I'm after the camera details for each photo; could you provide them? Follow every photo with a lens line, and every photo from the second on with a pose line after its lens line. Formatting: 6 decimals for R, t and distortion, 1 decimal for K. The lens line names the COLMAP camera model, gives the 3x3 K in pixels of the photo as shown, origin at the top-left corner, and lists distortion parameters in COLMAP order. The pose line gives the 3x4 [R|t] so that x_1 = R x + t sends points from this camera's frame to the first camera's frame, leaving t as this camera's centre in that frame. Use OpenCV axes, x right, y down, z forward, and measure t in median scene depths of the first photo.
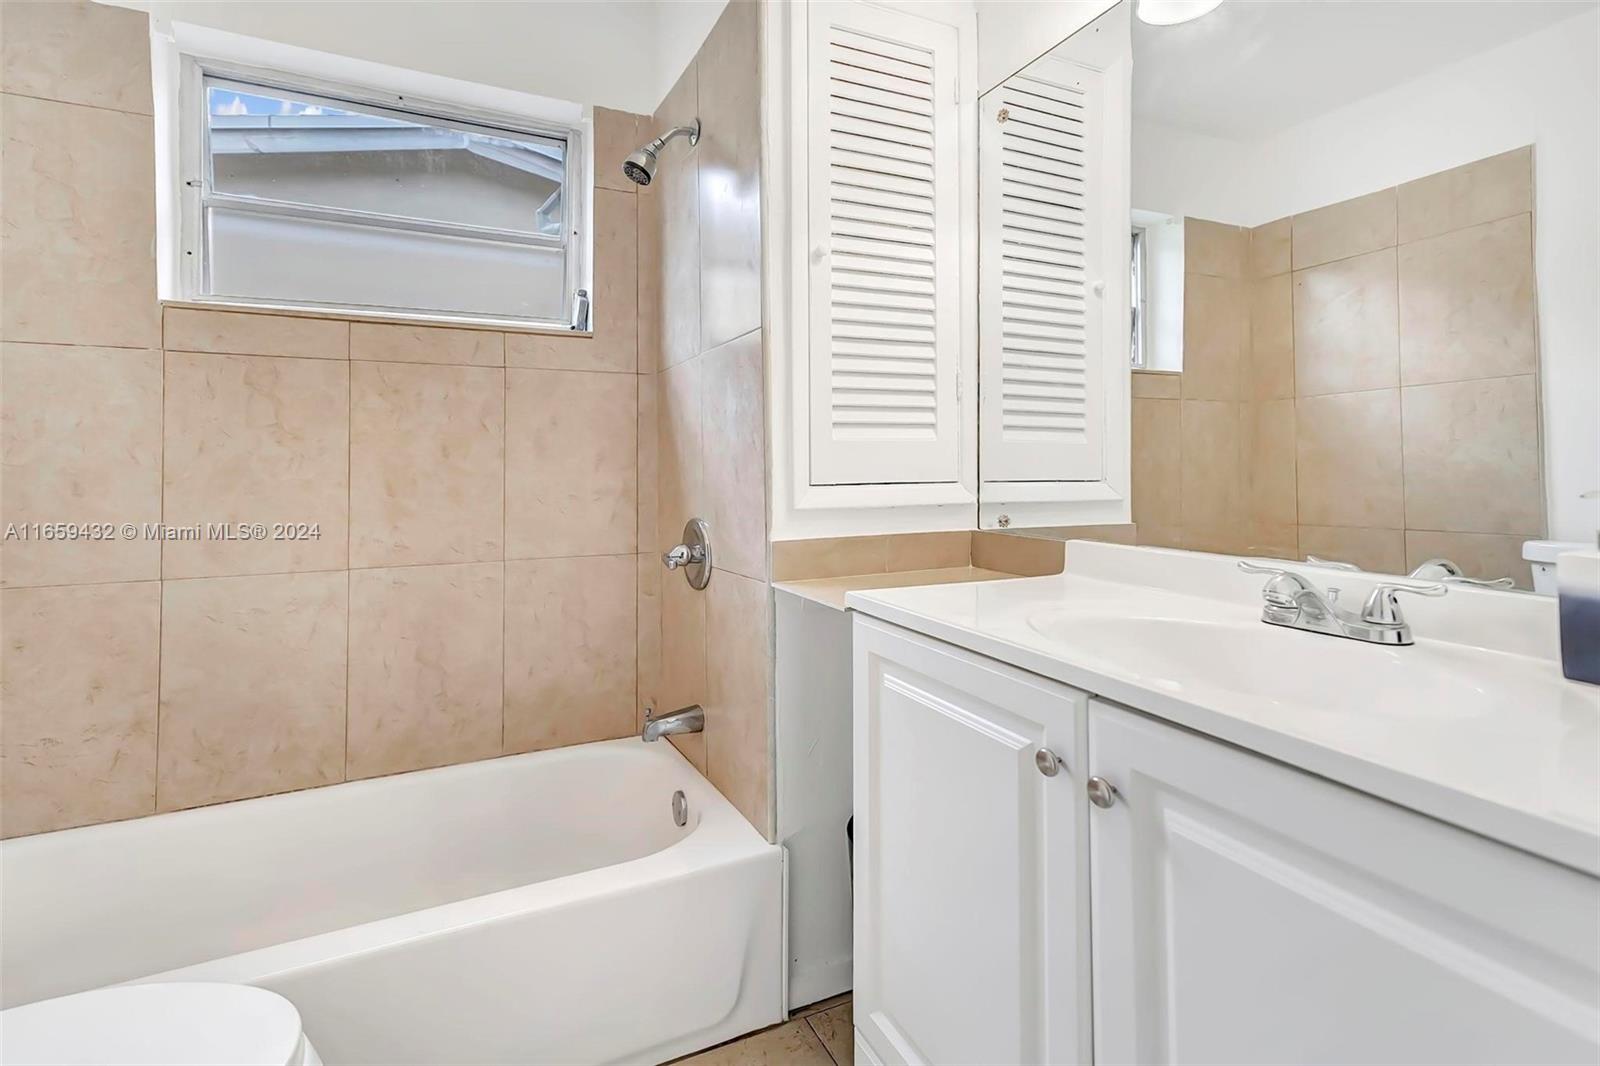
lens RADIAL K [[717.6, 0, 800.4], [0, 717.6, 453.7], [0, 0, 1]] dist [0.001222, 0.004917]
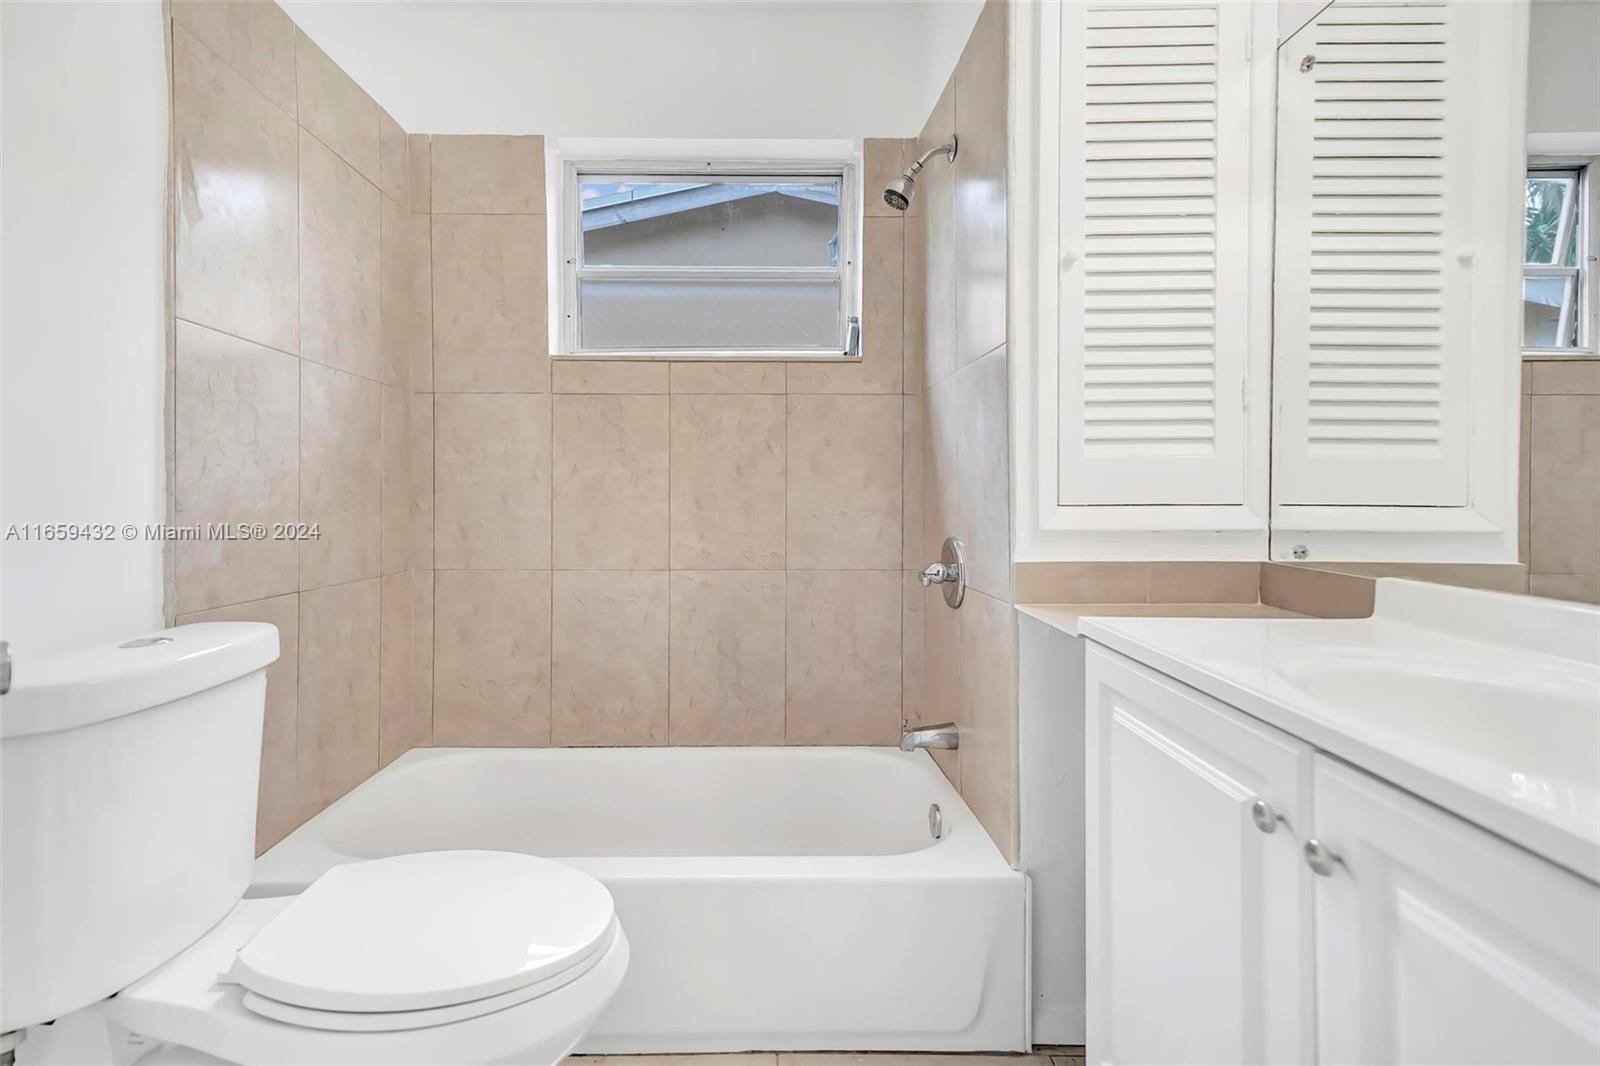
lens RADIAL K [[771.4, 0, 794.8], [0, 771.4, 485.3], [0, 0, 1]] dist [-0.000218, 0.000359]
pose [[0.896916, 0.005617, -0.442164, 0.137932], [0.001242, 0.999883, 0.015222, 0.001269], [0.442198, -0.014202, 0.896805, -0.062953]]
